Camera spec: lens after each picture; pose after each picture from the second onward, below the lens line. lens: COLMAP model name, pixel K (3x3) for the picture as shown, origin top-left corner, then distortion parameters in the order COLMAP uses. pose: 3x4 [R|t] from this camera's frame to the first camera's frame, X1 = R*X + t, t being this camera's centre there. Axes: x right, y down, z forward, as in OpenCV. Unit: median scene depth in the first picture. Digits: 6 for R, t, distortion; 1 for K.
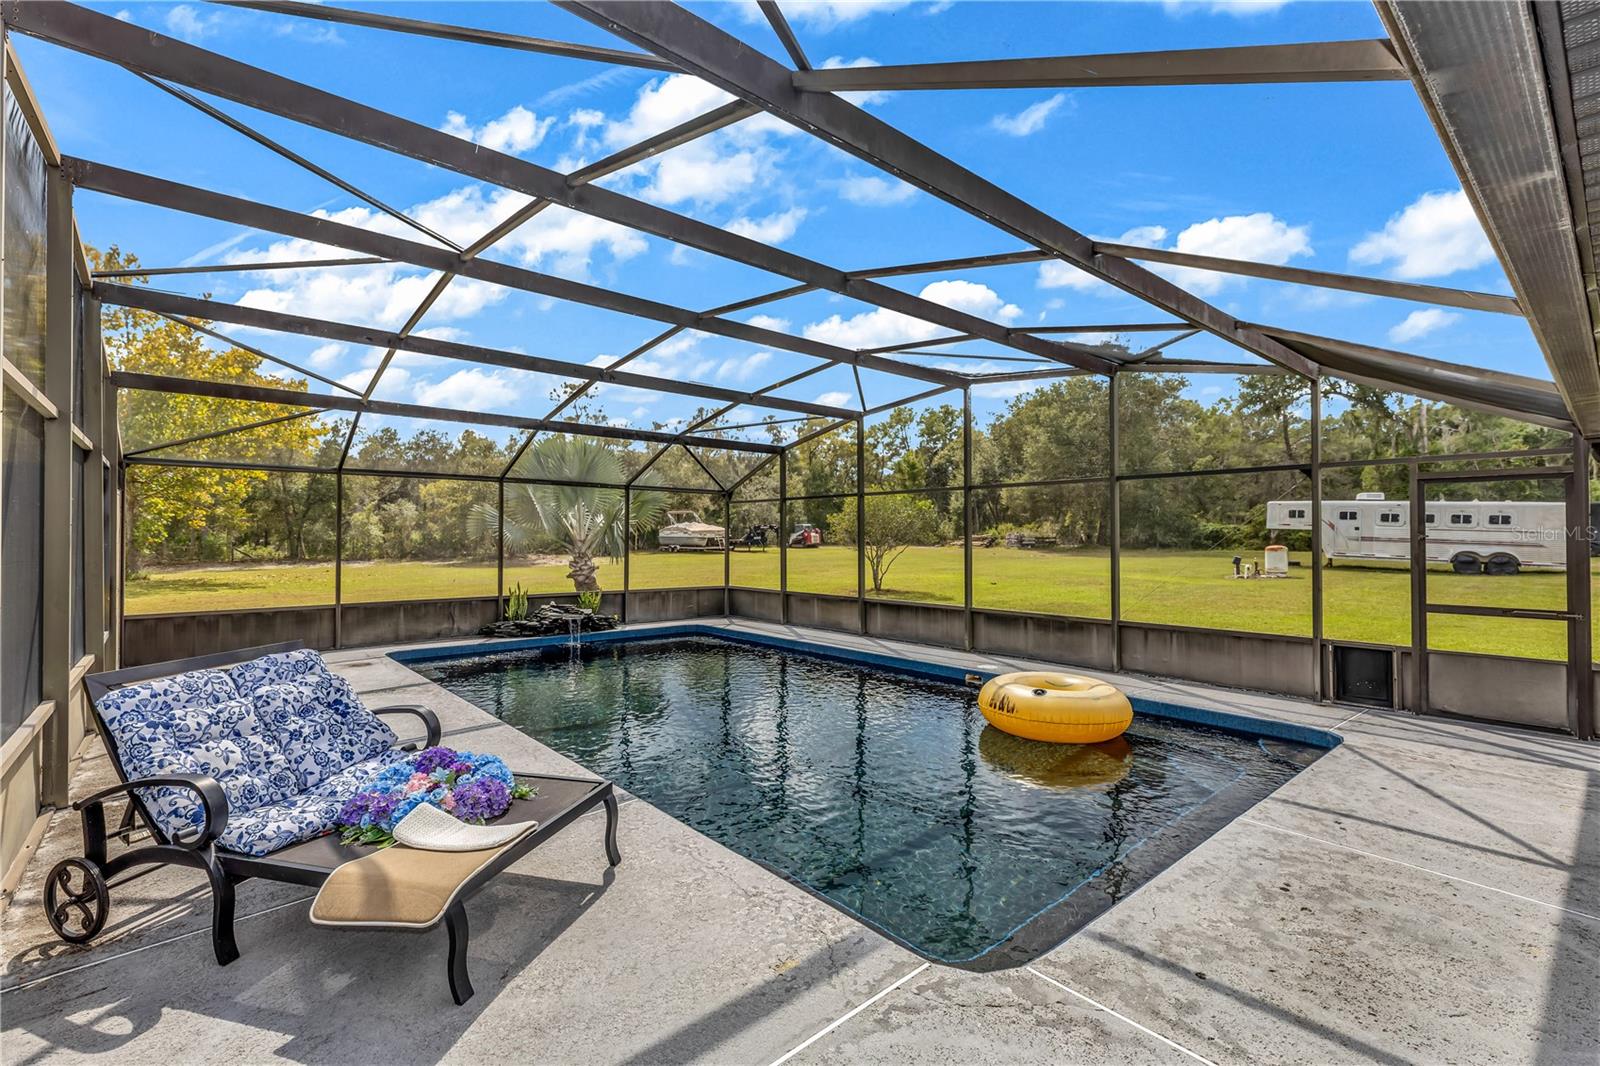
lens RADIAL K [[714.6, 0, 794.5], [0, 714.6, 527.1], [0, 0, 1]] dist [-0.000122, 0.000106]
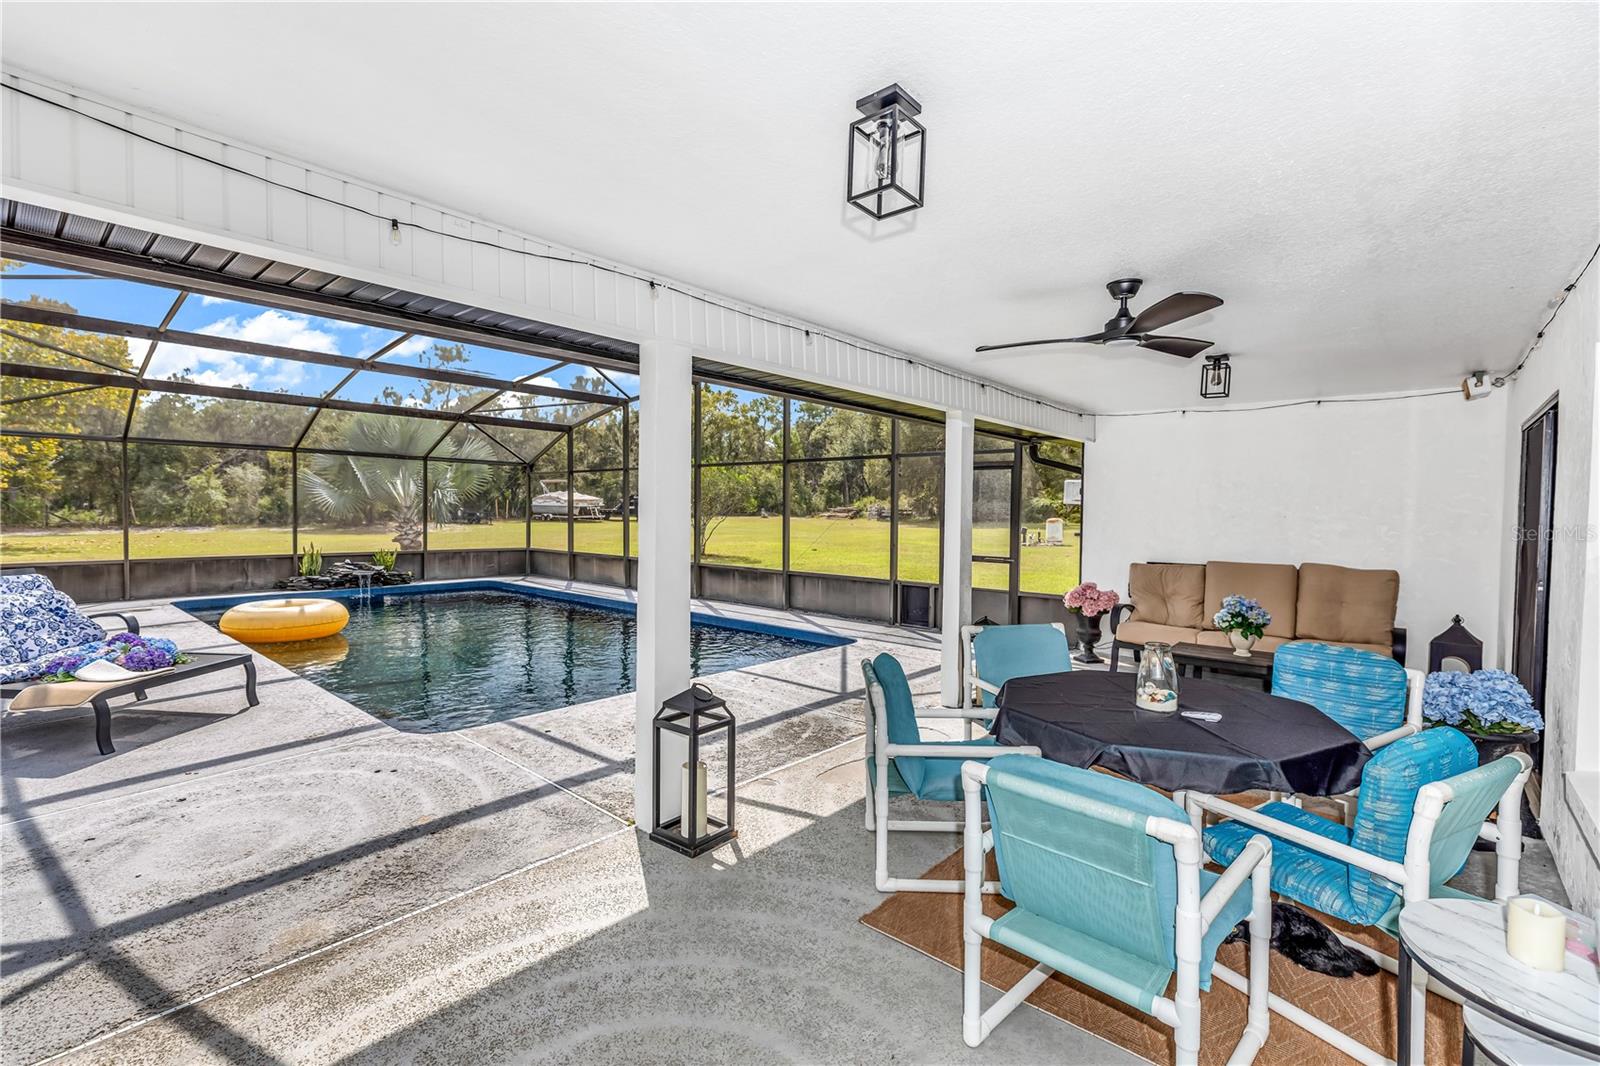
lens RADIAL K [[714.6, 0, 799.8], [0, 714.6, 528.5], [0, 0, 1]] dist [-0.000122, 0.000106]
pose [[0.990520, 0.006929, 0.137197, 0.198247], [-0.012699, 0.999069, 0.041226, 0.000021], [-0.136784, -0.042577, 0.989685, -0.194521]]
